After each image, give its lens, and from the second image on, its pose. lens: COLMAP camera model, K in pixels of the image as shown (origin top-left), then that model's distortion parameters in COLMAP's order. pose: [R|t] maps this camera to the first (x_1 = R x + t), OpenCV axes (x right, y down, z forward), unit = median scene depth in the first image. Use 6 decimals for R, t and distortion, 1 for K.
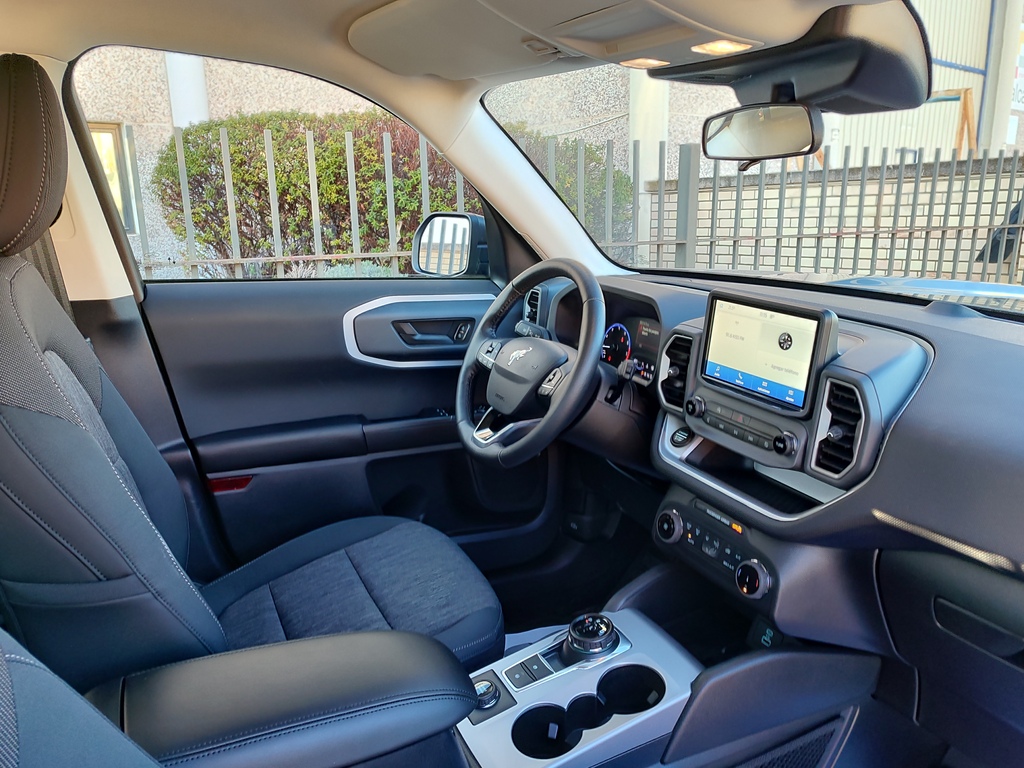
lens RADIAL K [[737.3, 0, 512.0], [0, 737.3, 384.0], [0, 0, 1]] dist [0.027396, -0.018890]
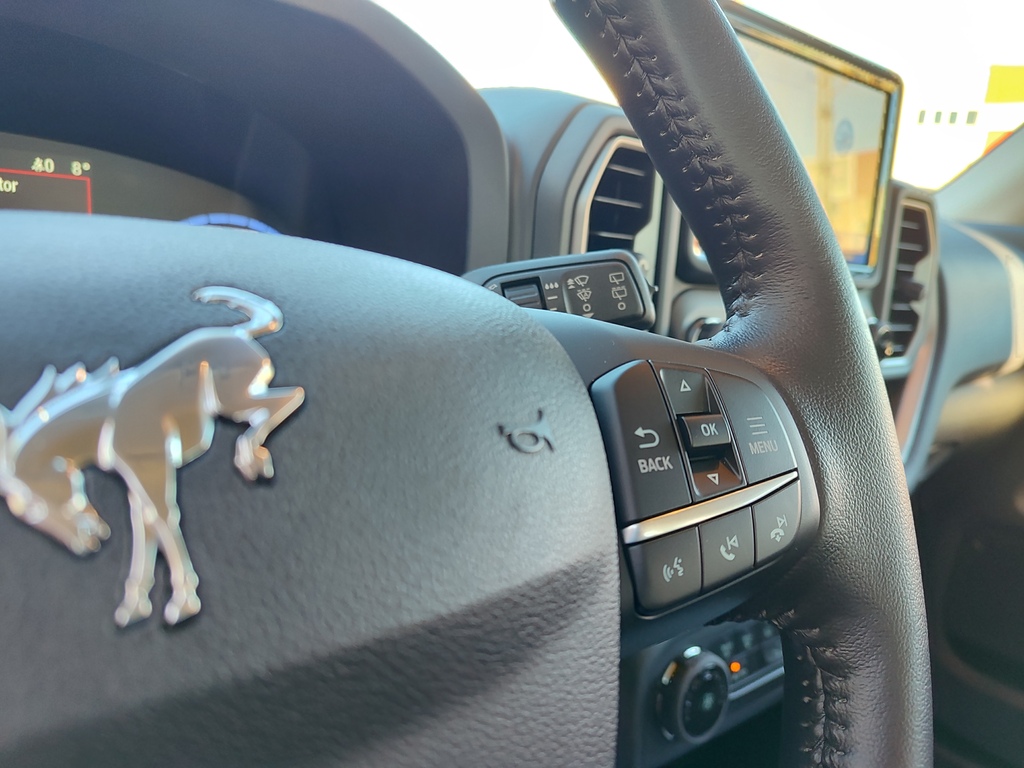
lens RADIAL K [[737.3, 0, 512.0], [0, 737.3, 384.0], [0, 0, 1]] dist [0.027396, -0.018890]
pose [[-0.204310, -0.237862, 0.949568, -0.084581], [0.164791, 0.947828, 0.272883, -0.073047], [-0.964936, 0.212233, -0.154453, 1.251743]]
